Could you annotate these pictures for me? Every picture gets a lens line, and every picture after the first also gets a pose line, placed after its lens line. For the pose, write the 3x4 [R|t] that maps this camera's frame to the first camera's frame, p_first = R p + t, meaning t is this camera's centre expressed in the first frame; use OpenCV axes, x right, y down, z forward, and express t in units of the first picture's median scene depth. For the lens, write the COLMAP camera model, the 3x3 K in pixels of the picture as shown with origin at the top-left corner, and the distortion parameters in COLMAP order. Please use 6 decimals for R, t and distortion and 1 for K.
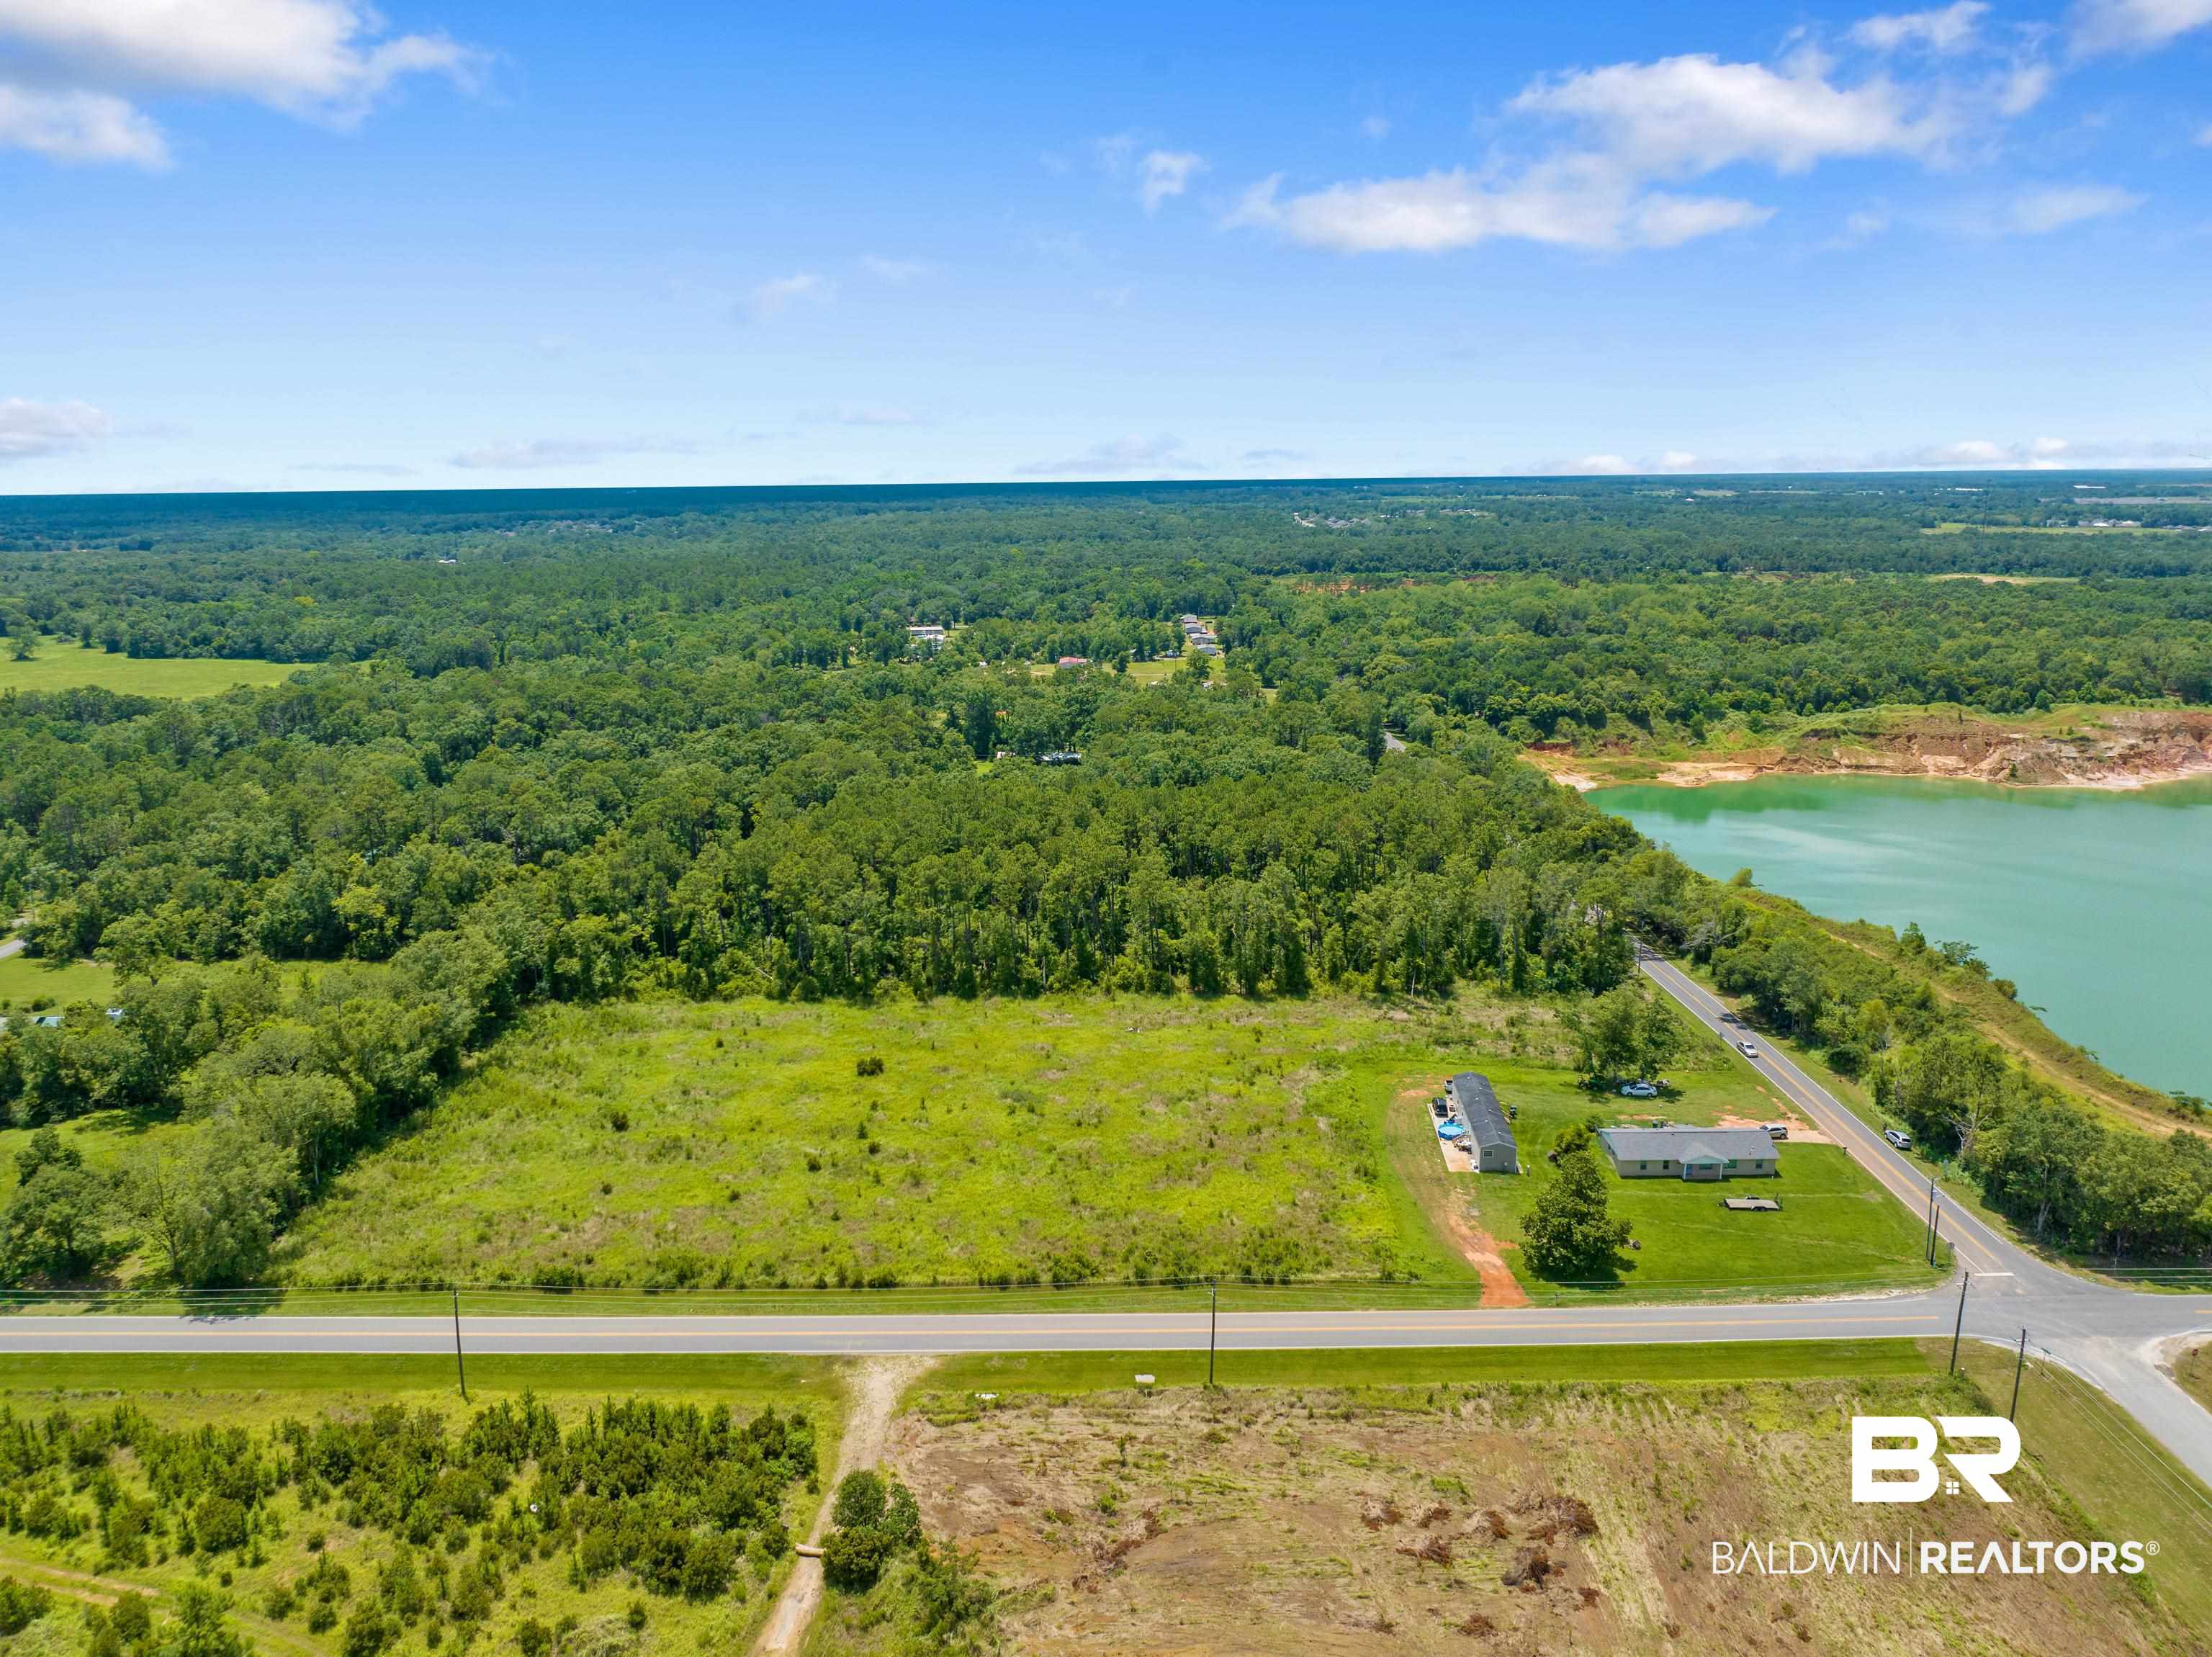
lens RADIAL K [[1558.6, 0, 1107.1], [0, 1558.6, 816.4], [0, 0, 1]] dist [-0.052972, 0.028439]
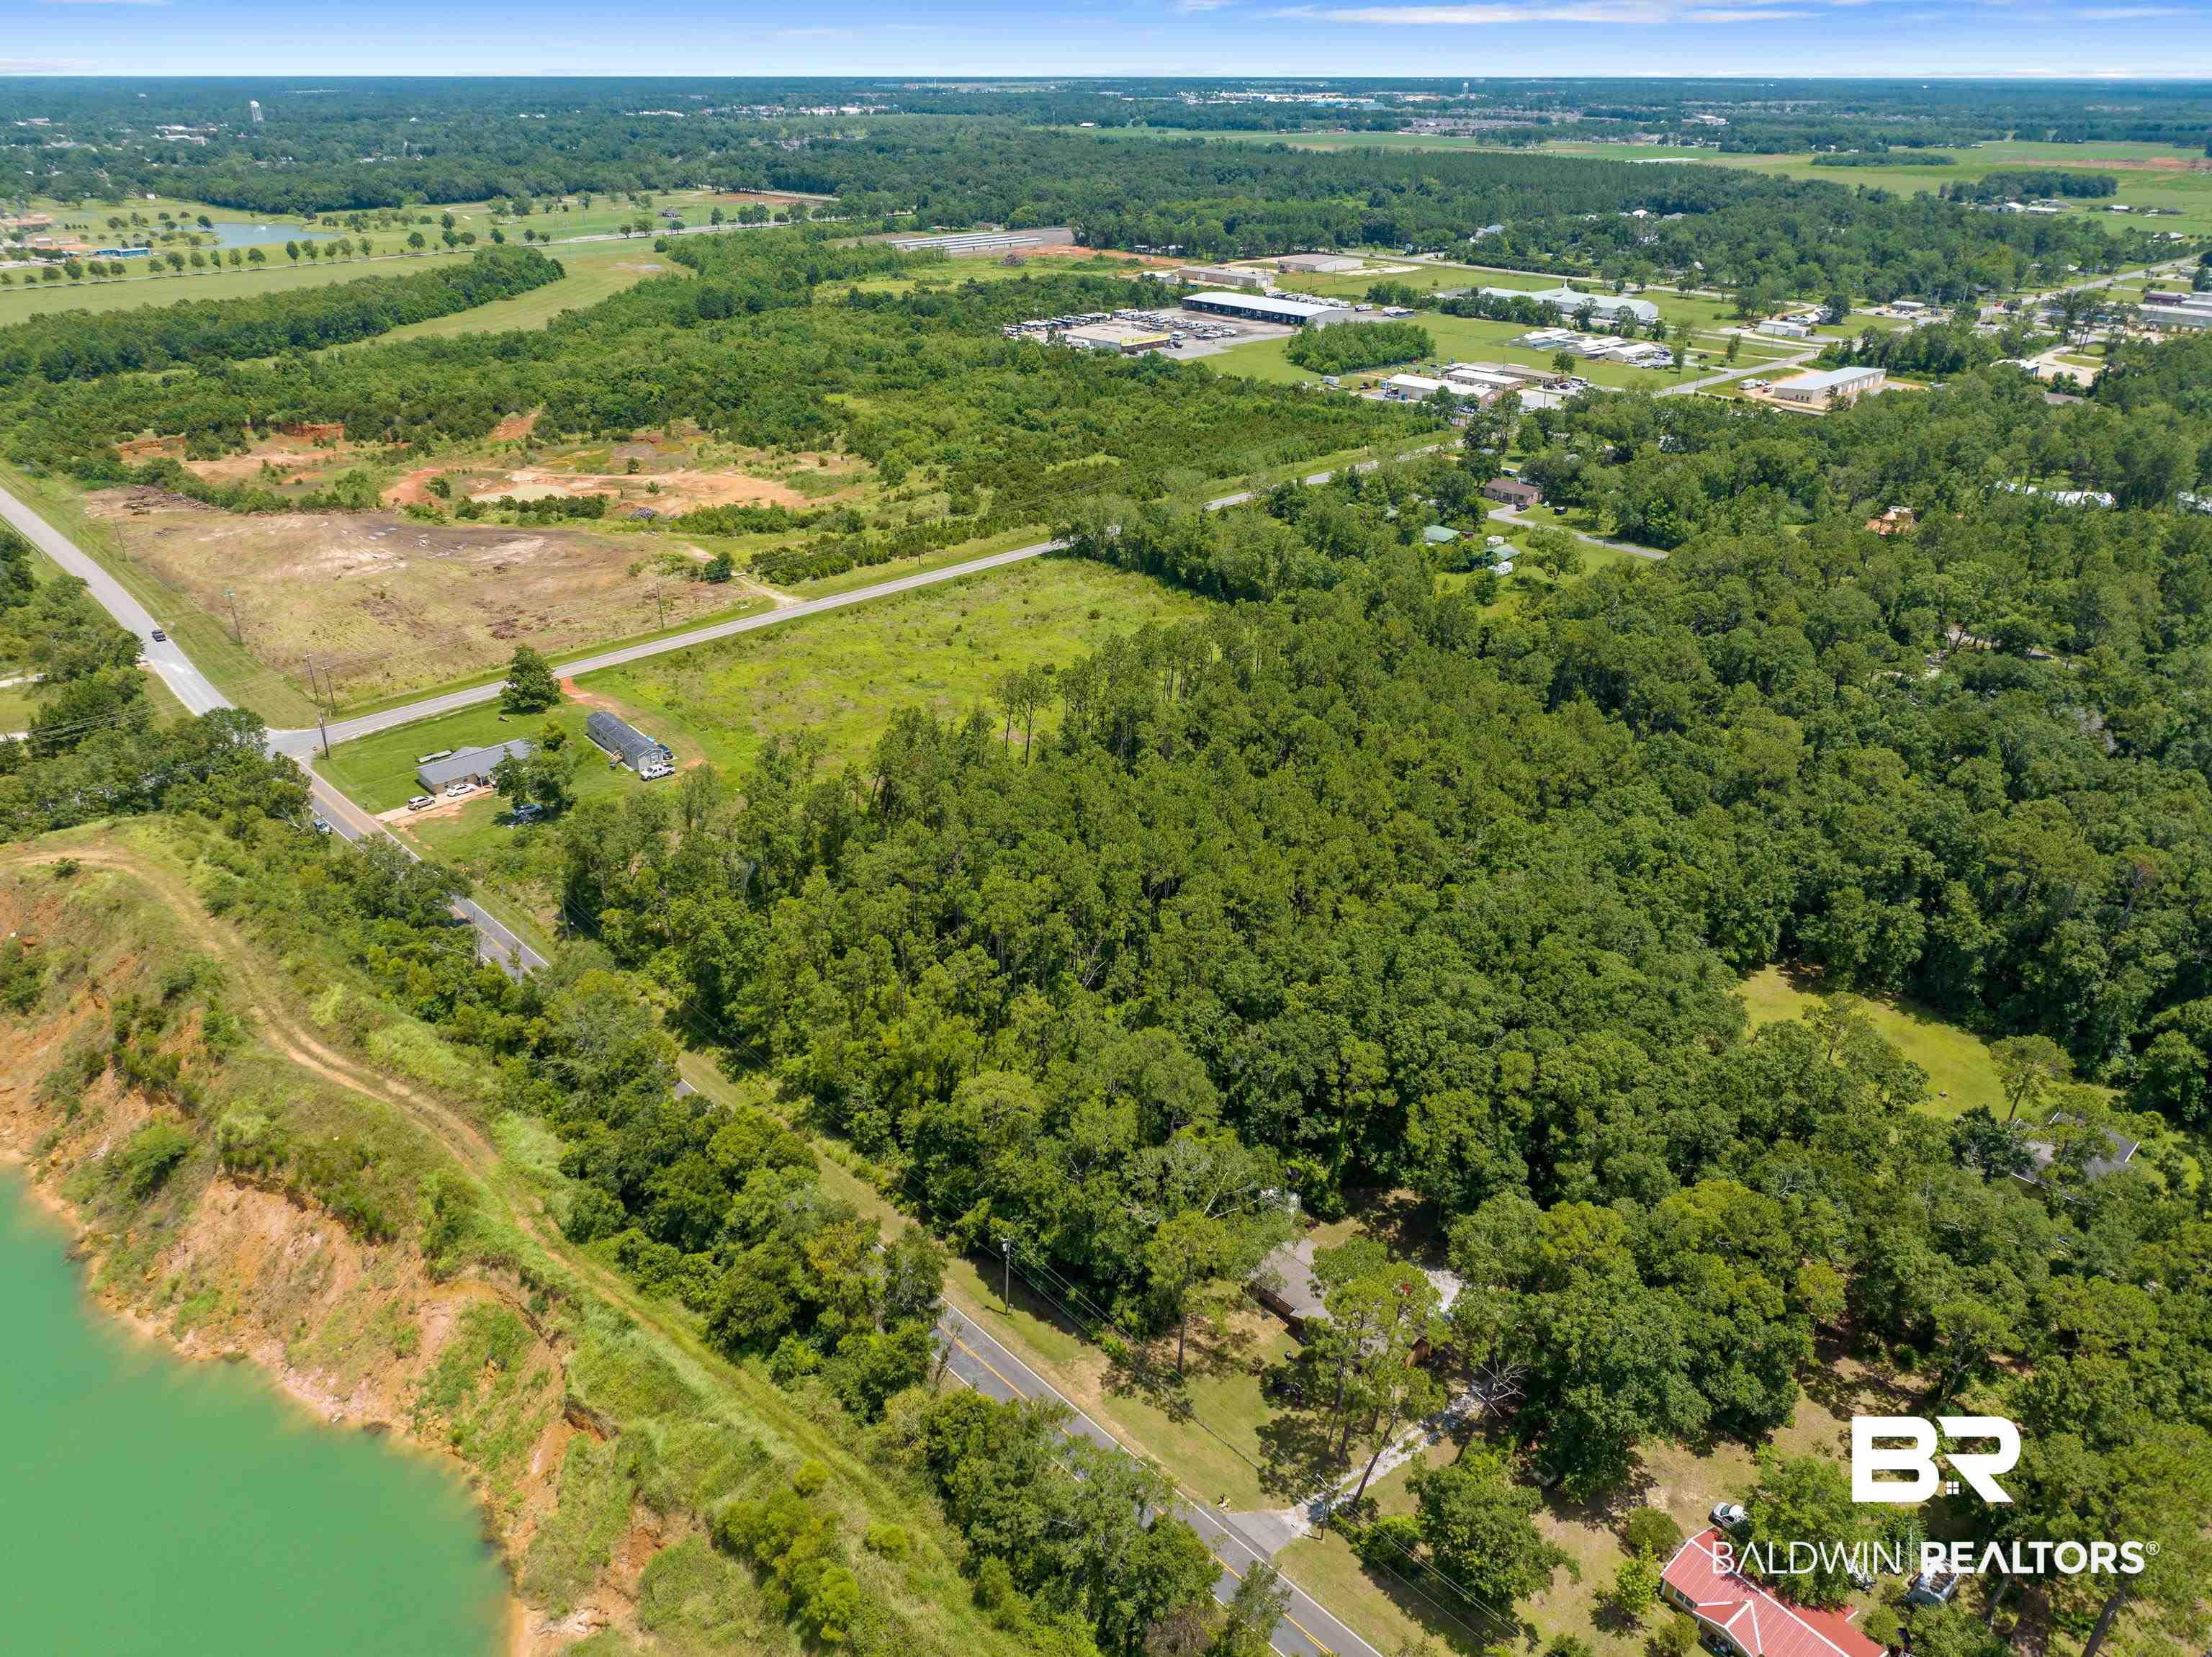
lens RADIAL K [[1558.6, 0, 1107.1], [0, 1558.6, 816.4], [0, 0, 1]] dist [-0.052972, 0.028439]
pose [[-0.721257, 0.304494, -0.622151, 0.741270], [-0.153606, 0.805520, 0.572314, -0.557034], [0.675421, 0.508352, -0.534215, 1.876634]]
